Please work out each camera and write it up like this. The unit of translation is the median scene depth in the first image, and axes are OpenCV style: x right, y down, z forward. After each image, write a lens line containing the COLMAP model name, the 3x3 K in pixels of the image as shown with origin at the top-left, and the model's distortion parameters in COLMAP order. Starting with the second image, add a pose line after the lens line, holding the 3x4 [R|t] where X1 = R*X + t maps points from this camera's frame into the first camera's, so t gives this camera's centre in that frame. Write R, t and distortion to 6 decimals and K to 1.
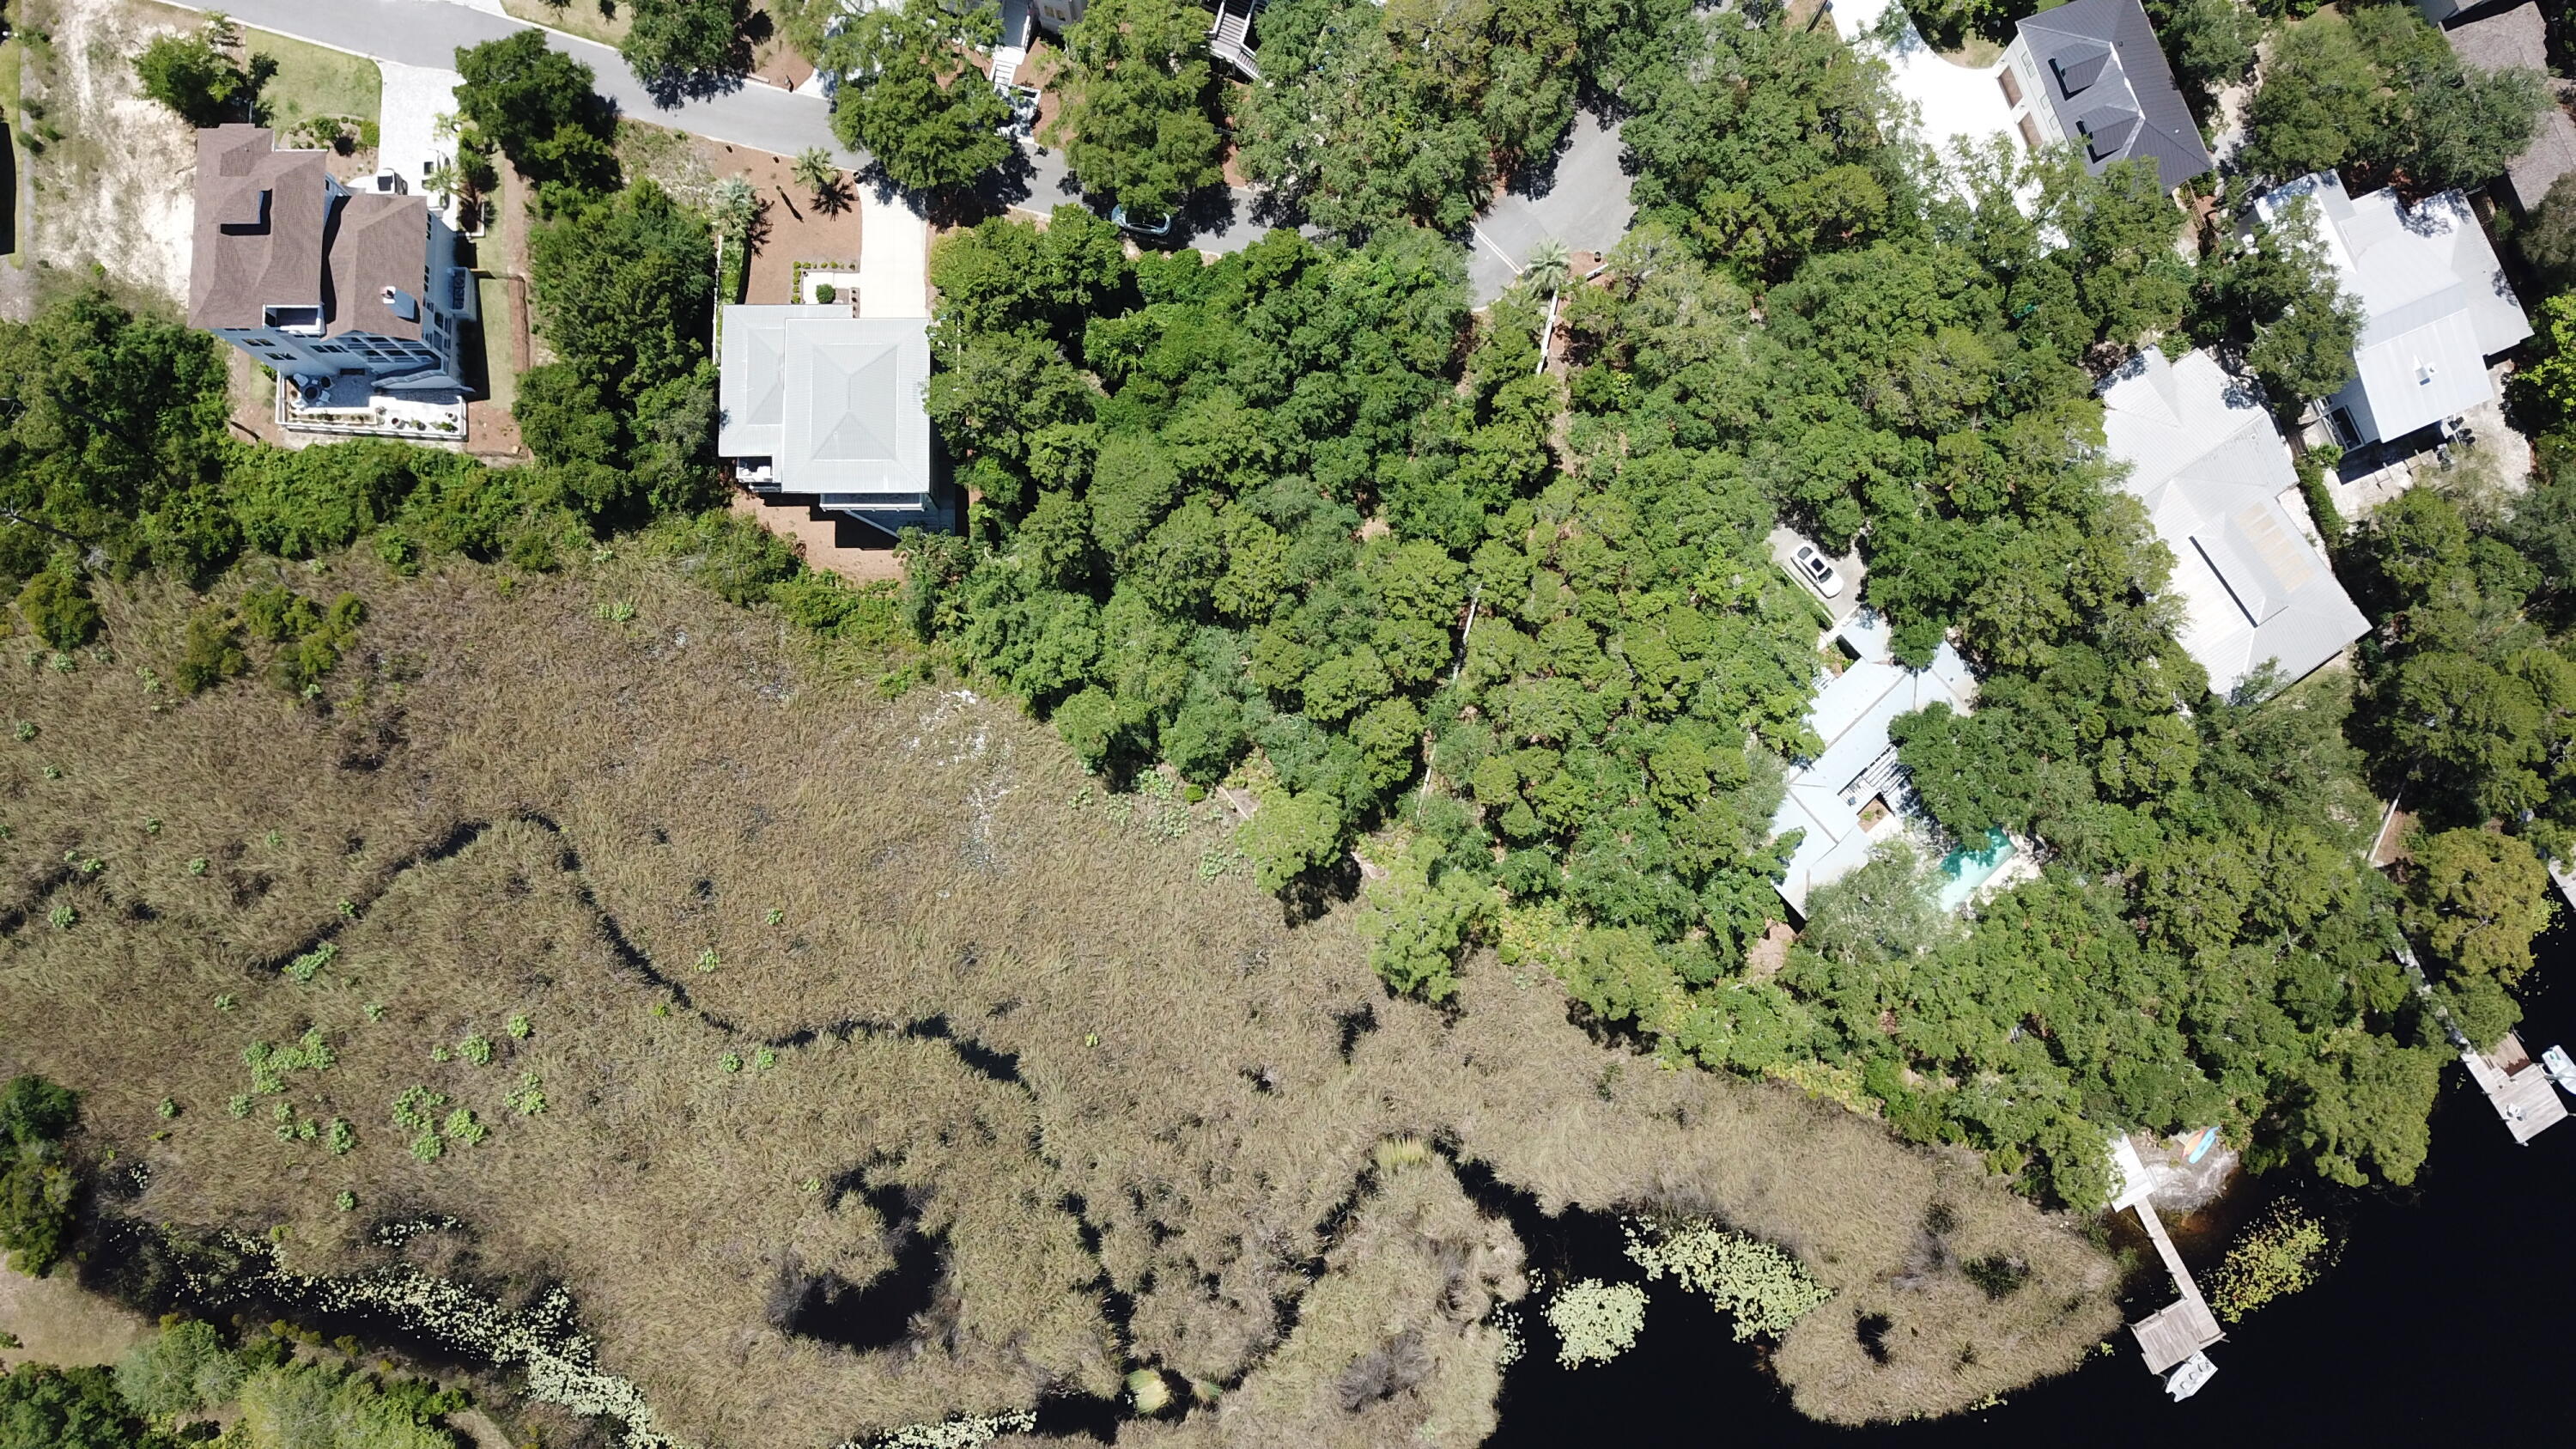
lens RADIAL K [[1973.6, 0, 1277.1], [0, 1973.6, 735.4], [0, 0, 1]] dist [-0.005850, 0.015562]
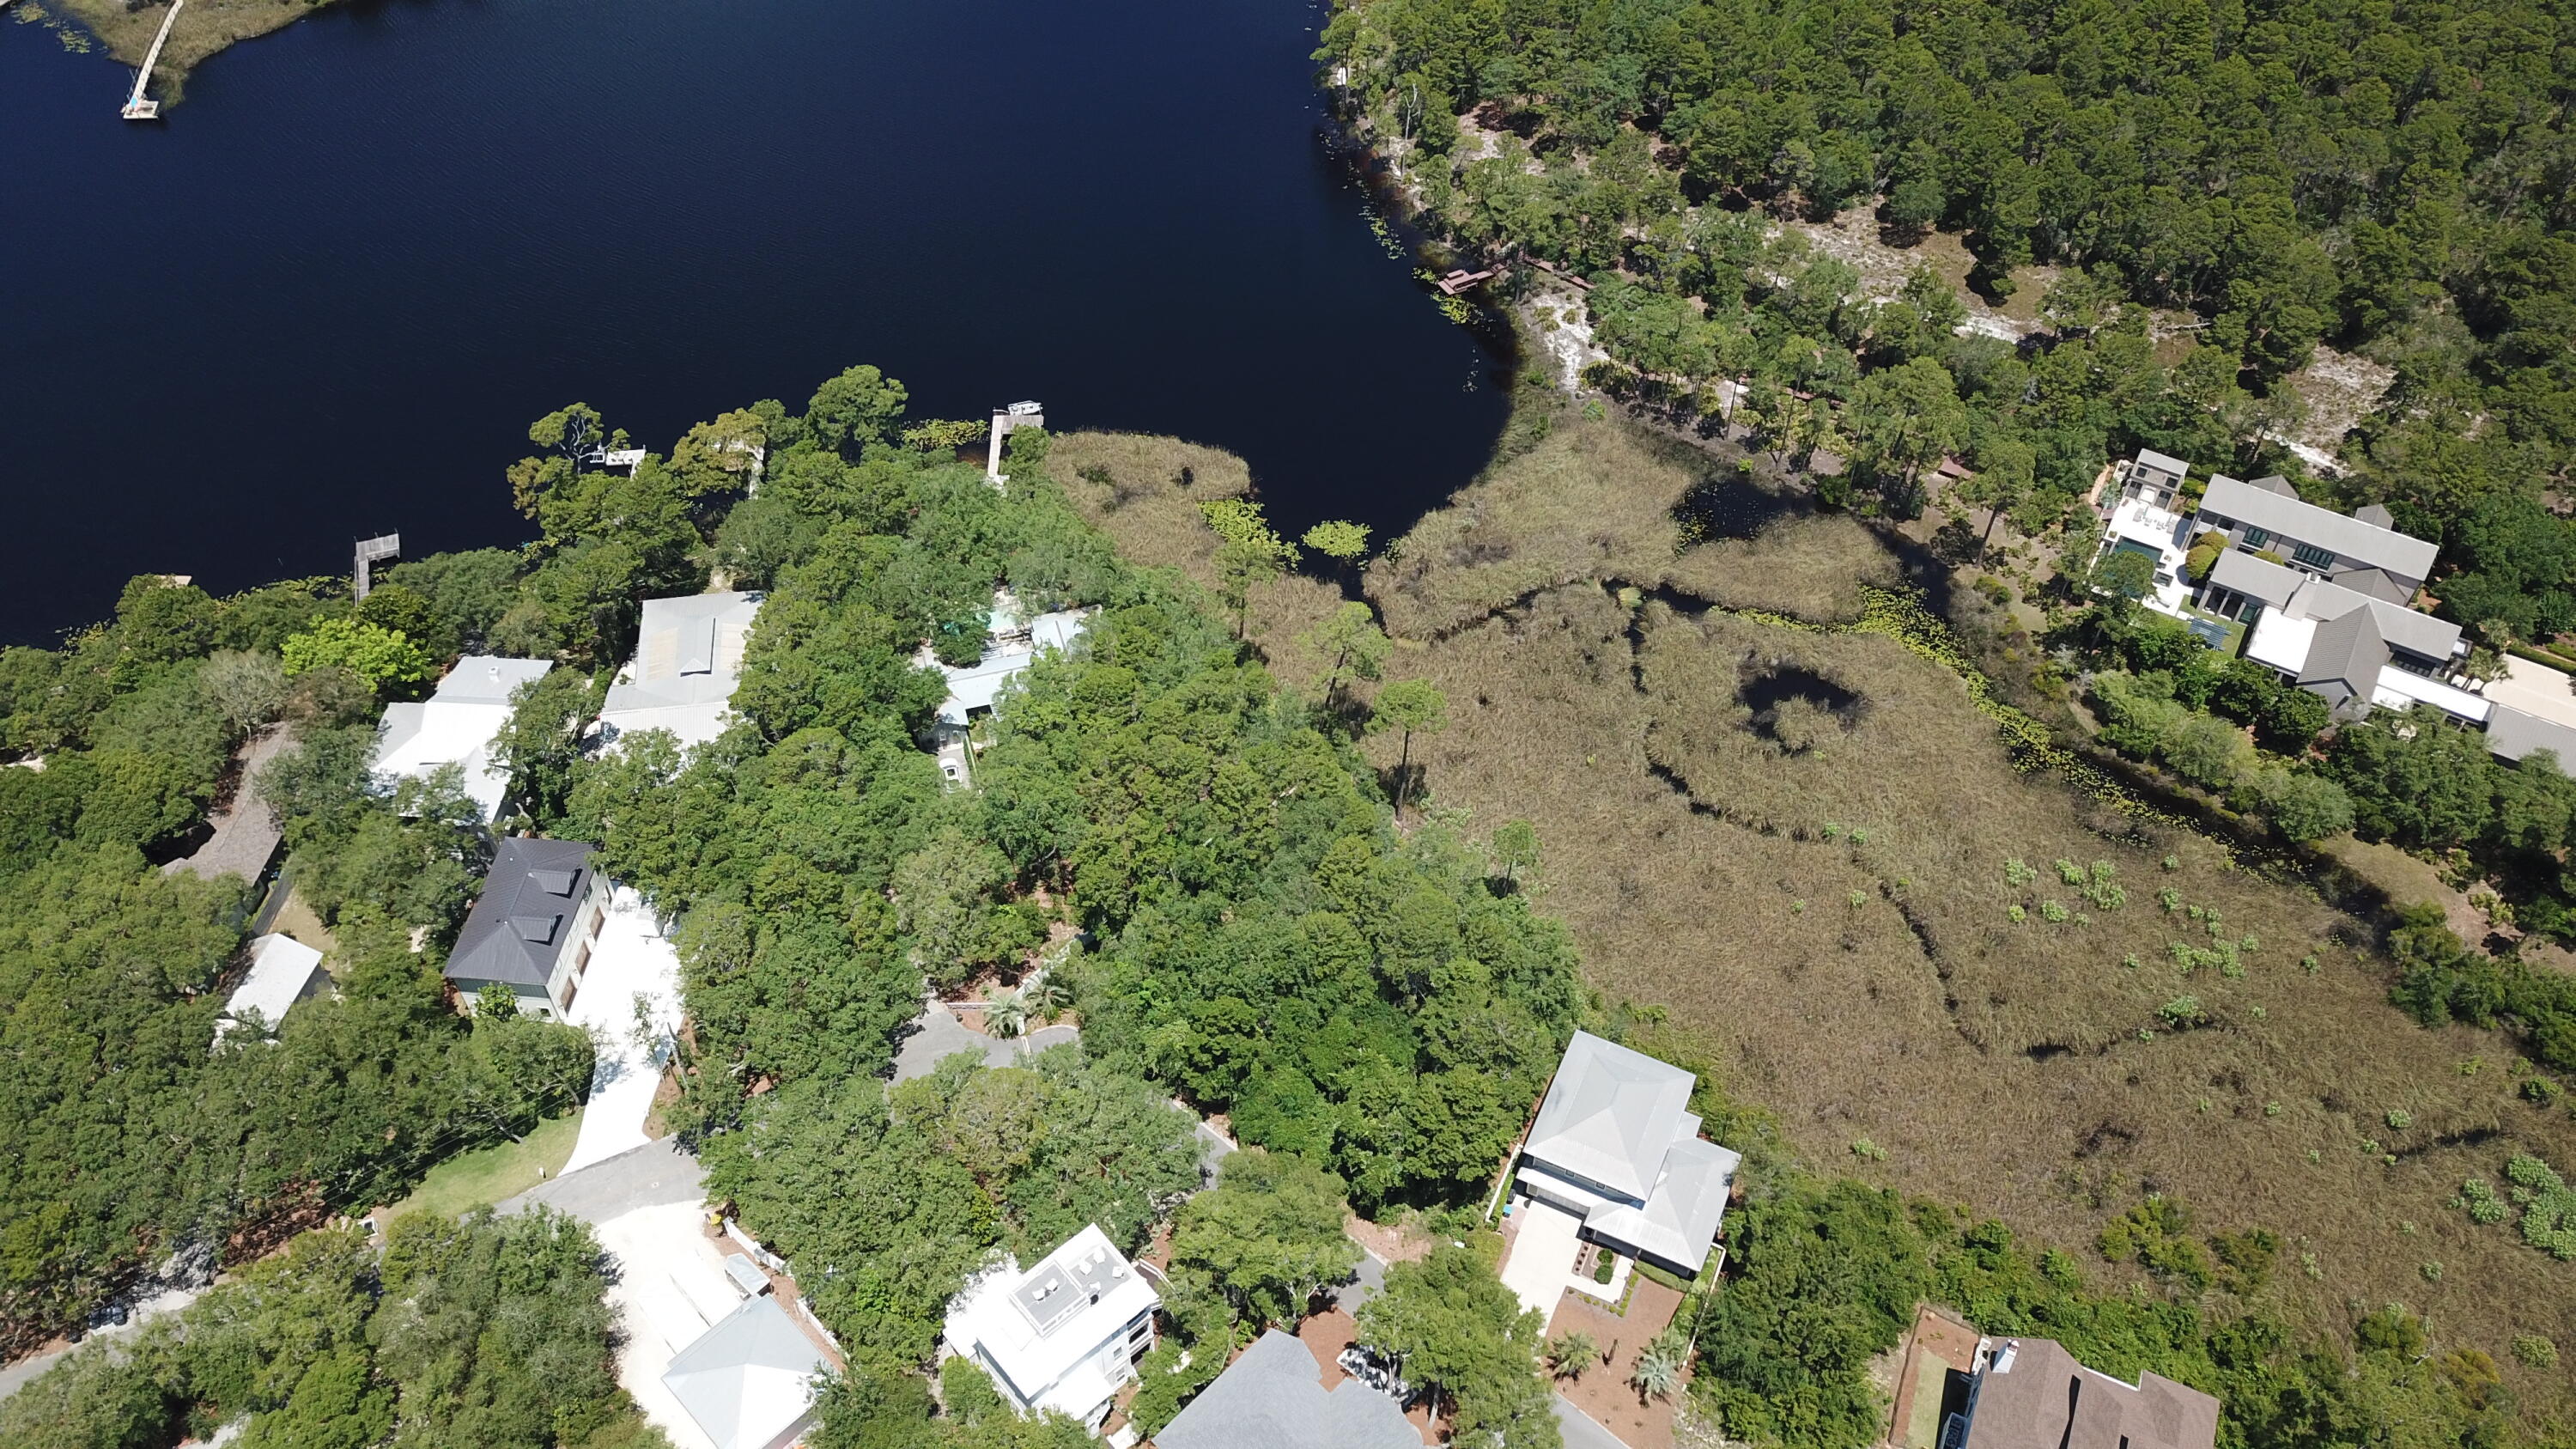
lens RADIAL K [[1975.5, 0, 1292.5], [0, 1975.5, 737.5], [0, 0, 1]] dist [0.016944, 0.000475]
pose [[-0.903064, -0.325634, 0.280069, -0.284727], [0.424978, -0.583003, 0.692460, -0.867633], [-0.062207, 0.744359, 0.664876, 0.098043]]
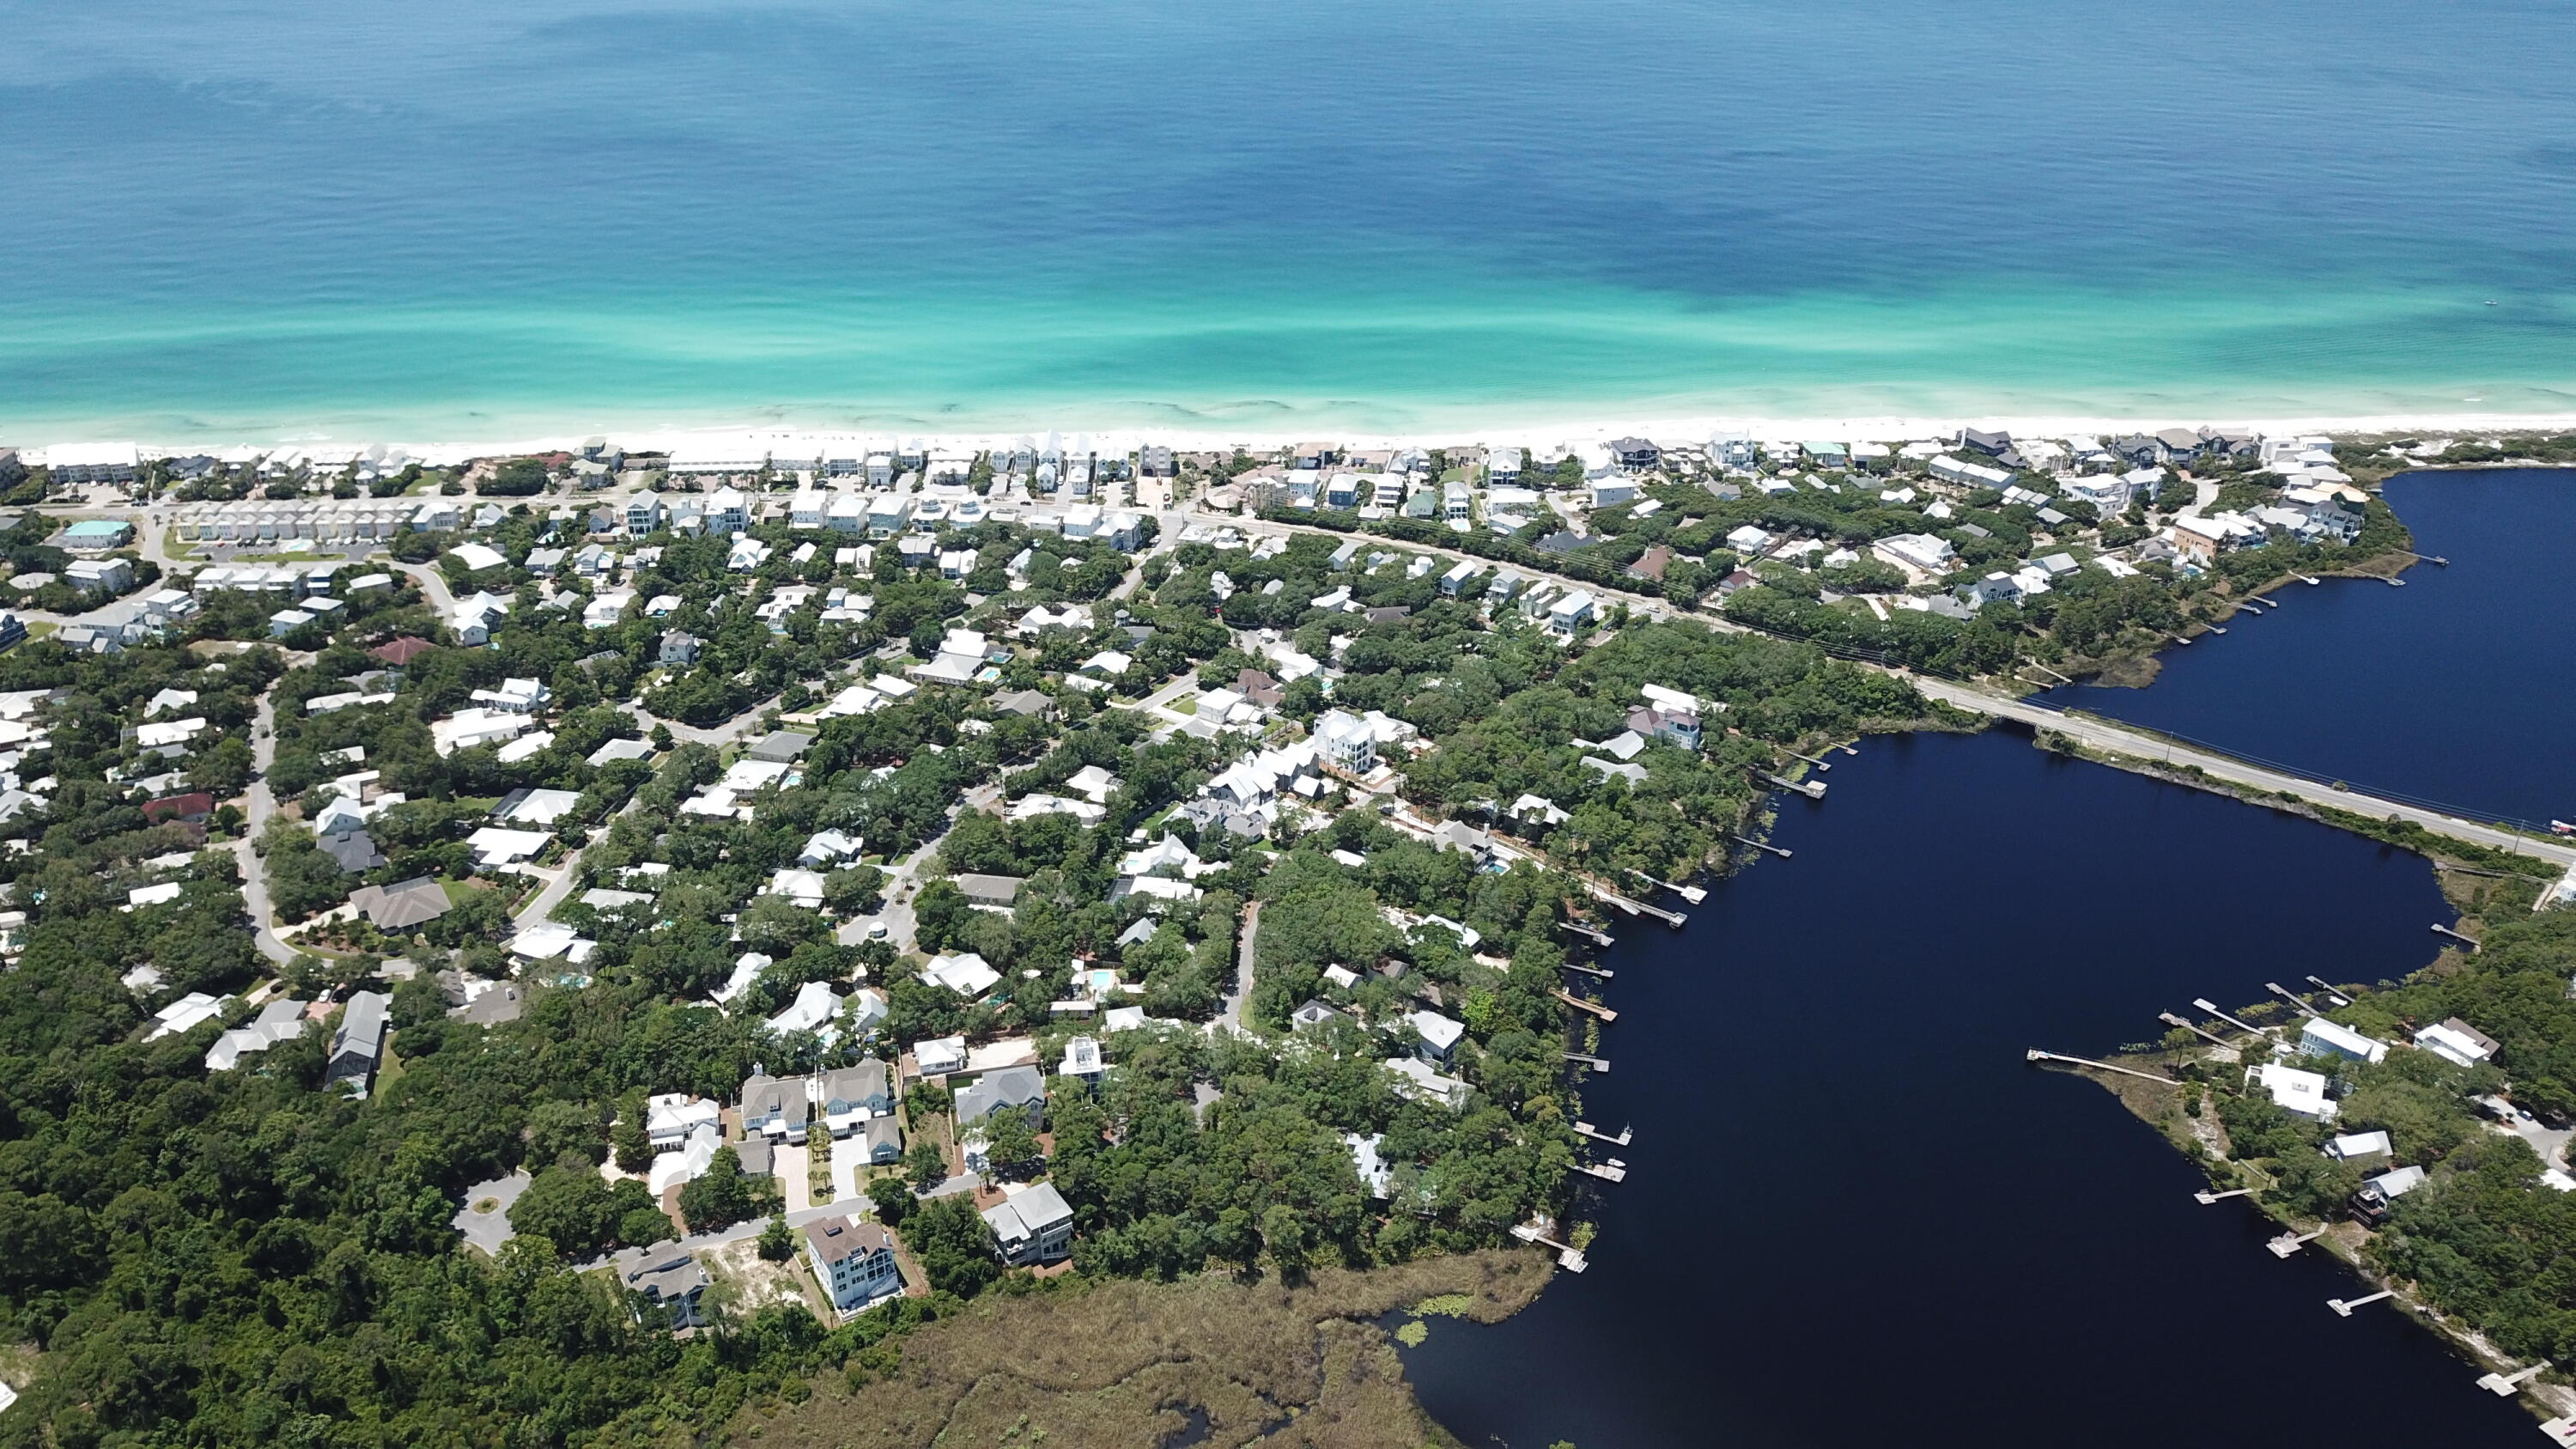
lens RADIAL K [[1959.4, 0, 1284.5], [0, 1959.4, 735.8], [0, 0, 1]] dist [0.017241, -0.006634]
pose [[0.841994, -0.249454, 0.478350, -1.130557], [0.536437, 0.481276, -0.693259, 1.740671], [-0.057283, 0.840325, 0.539048, -1.239180]]
